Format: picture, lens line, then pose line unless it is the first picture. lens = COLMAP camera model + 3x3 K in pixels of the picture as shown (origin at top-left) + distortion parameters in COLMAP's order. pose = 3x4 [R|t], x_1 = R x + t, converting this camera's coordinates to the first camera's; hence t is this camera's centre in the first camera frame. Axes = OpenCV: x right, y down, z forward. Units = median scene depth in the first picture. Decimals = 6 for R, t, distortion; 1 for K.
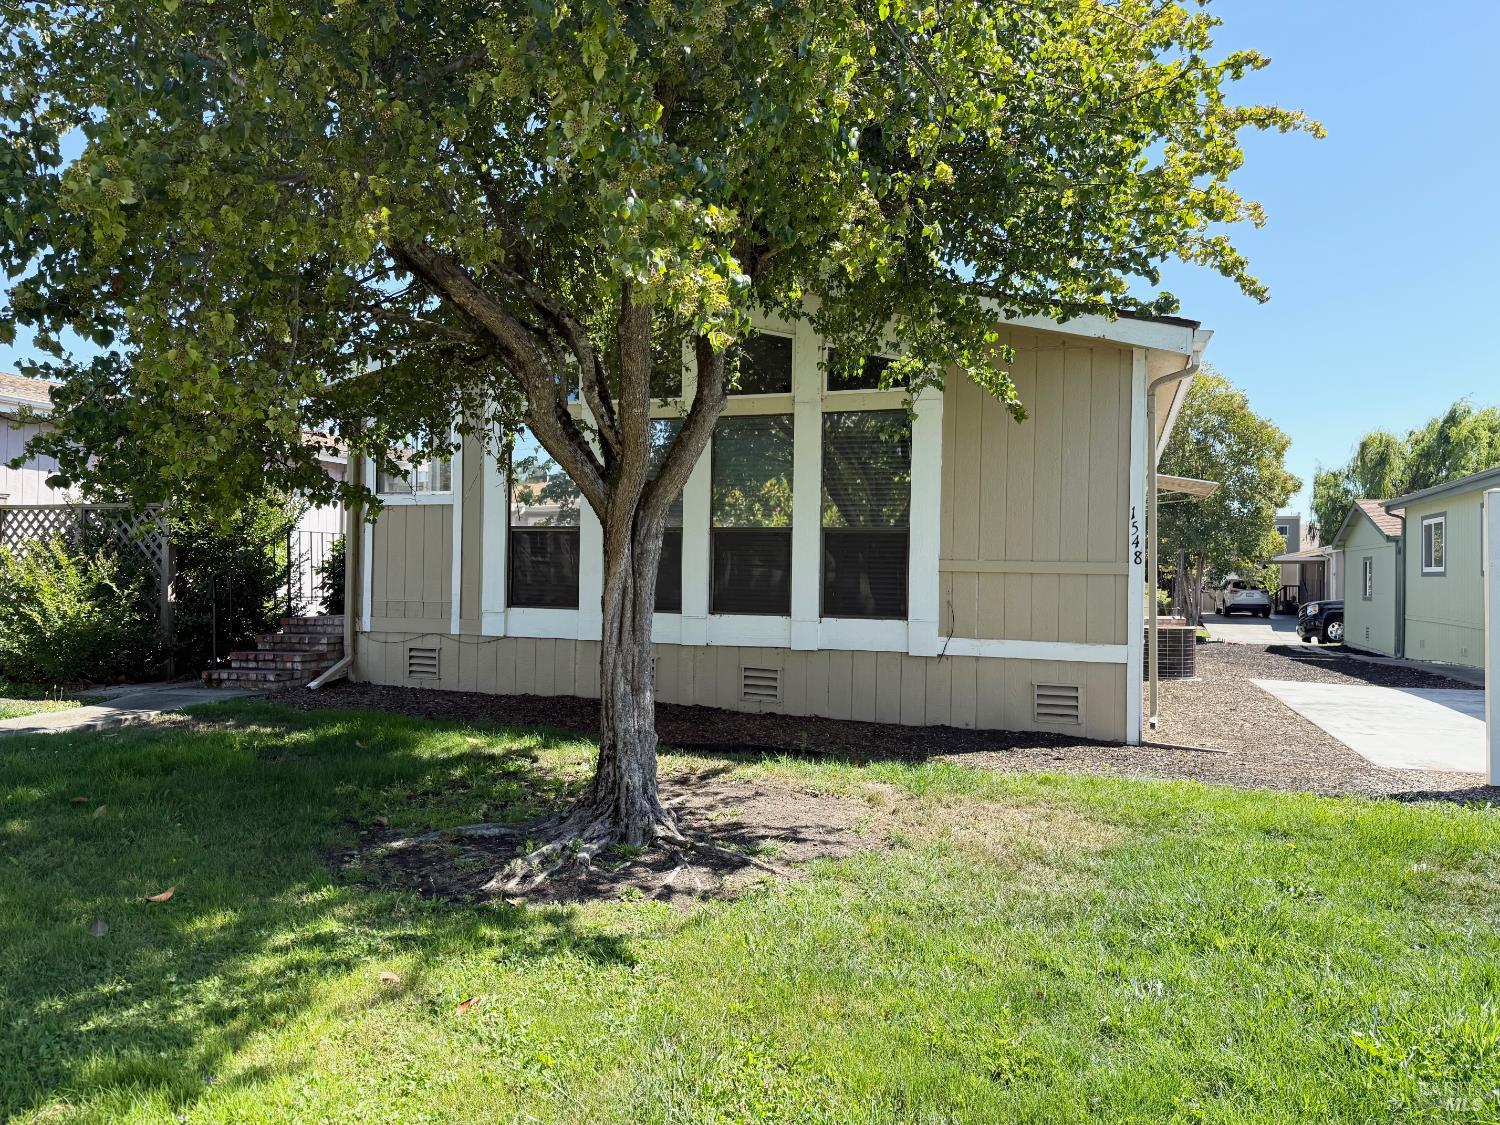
lens RADIAL K [[1066.5, 0, 750.0], [0, 1066.5, 562.5], [0, 0, 1]] dist [0.027948, -0.022809]
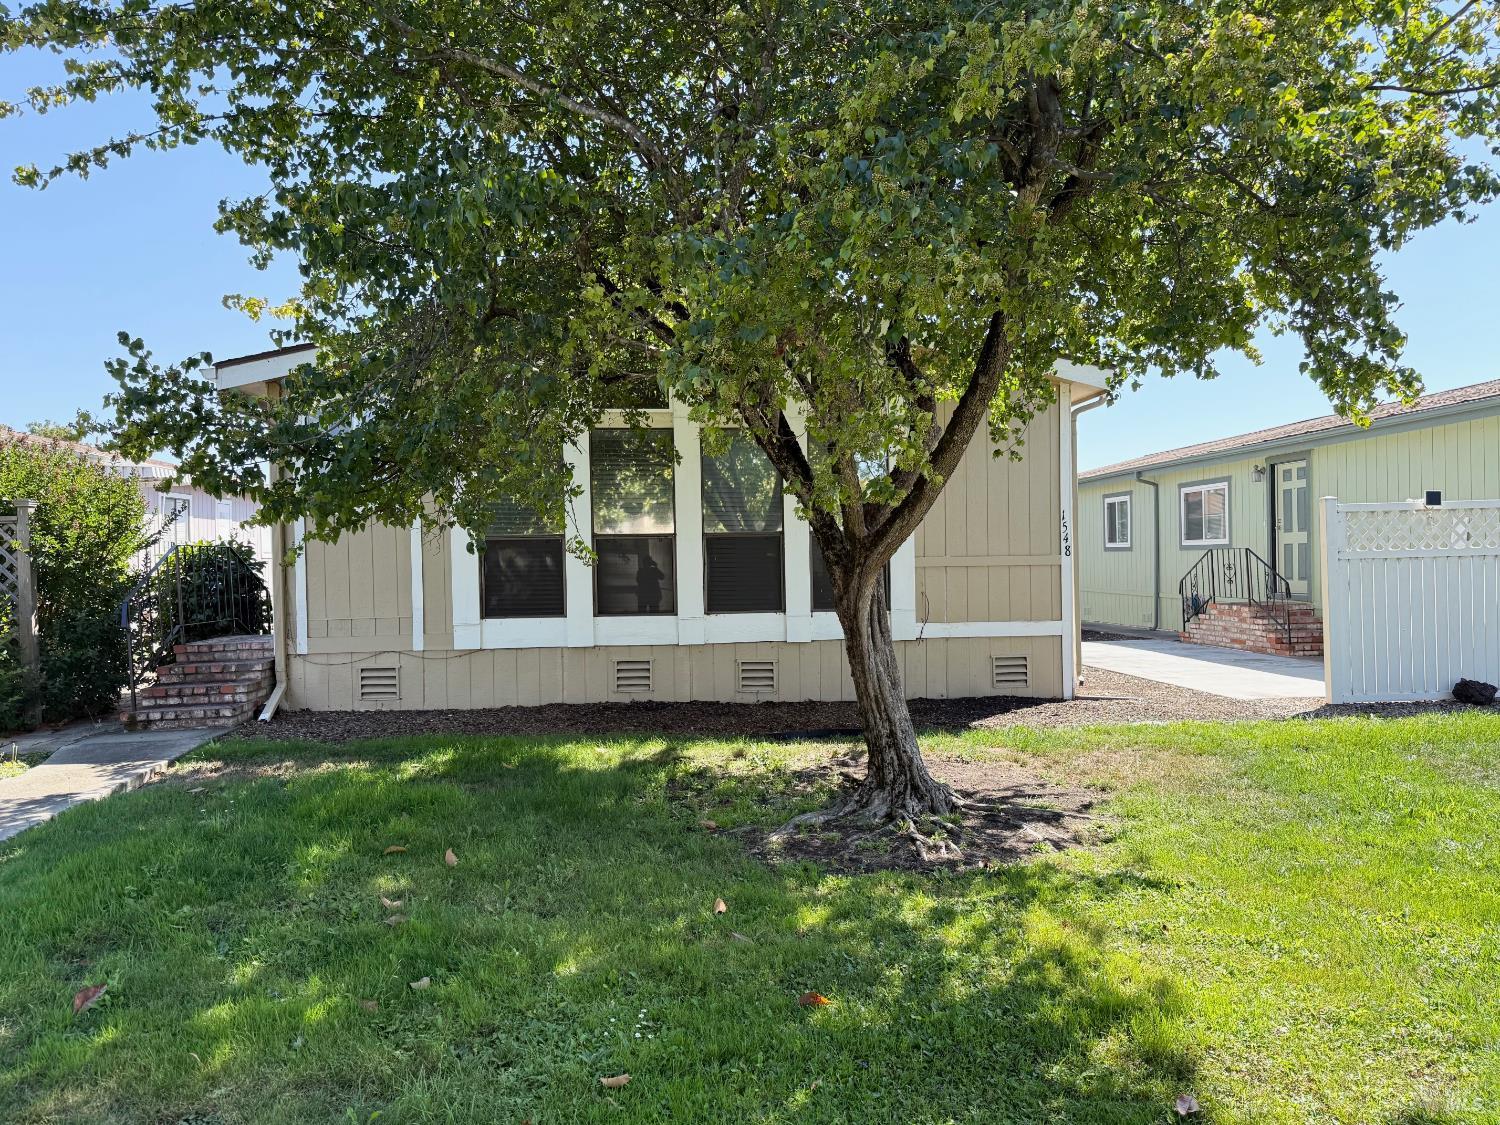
lens RADIAL K [[1066.5, 0, 750.0], [0, 1066.5, 562.5], [0, 0, 1]] dist [0.027948, -0.022809]
pose [[0.913884, -0.033960, 0.404552, -0.446343], [0.030350, 0.999422, 0.015335, -0.018473], [-0.404839, -0.001736, 0.914386, 0.018791]]
